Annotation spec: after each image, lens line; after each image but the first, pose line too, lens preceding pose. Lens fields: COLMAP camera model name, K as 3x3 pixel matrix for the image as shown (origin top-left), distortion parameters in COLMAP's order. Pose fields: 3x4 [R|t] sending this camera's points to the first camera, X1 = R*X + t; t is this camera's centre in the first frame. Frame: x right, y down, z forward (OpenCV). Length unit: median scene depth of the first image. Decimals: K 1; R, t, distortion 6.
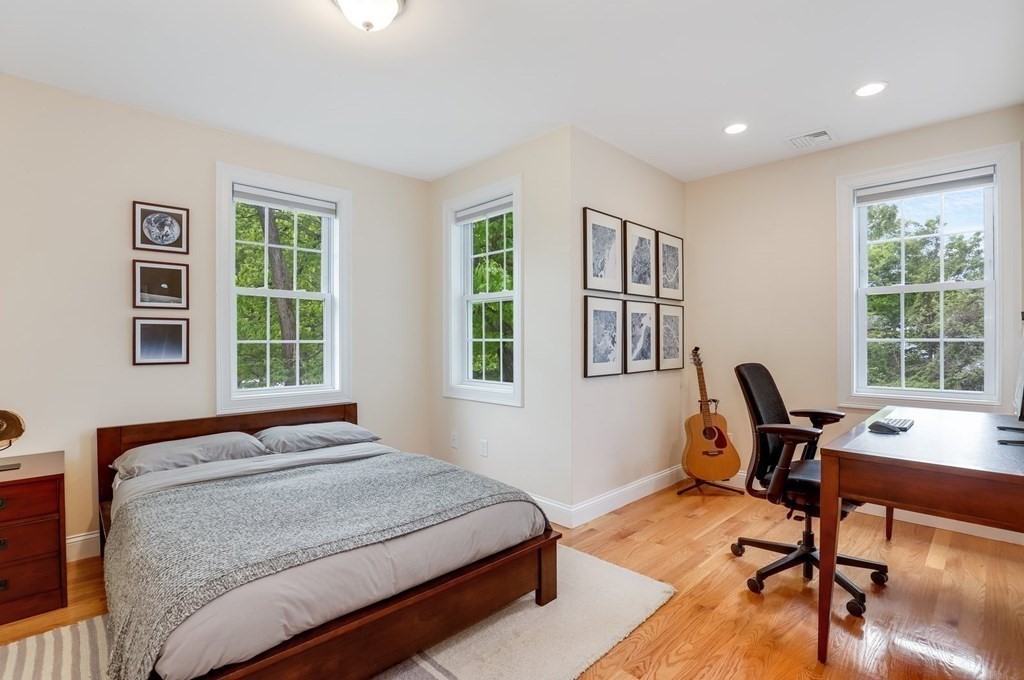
lens RADIAL K [[472.6, 0, 512.0], [0, 472.6, 340.0], [0, 0, 1]] dist [-0.041739, 0.010068]
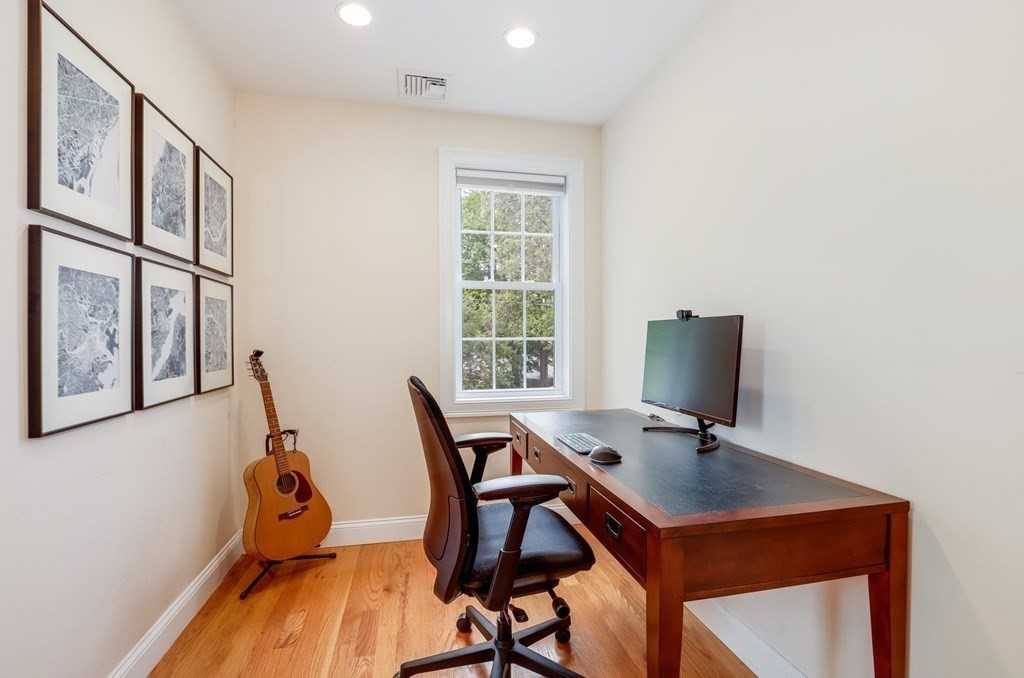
lens RADIAL K [[472.6, 0, 512.0], [0, 472.6, 339.0], [0, 0, 1]] dist [-0.041739, 0.010068]
pose [[0.526194, -0.001982, 0.850362, 0.038476], [0.002472, 0.999997, 0.000800, -0.000435], [-0.850361, 0.001681, 0.526198, 0.411729]]
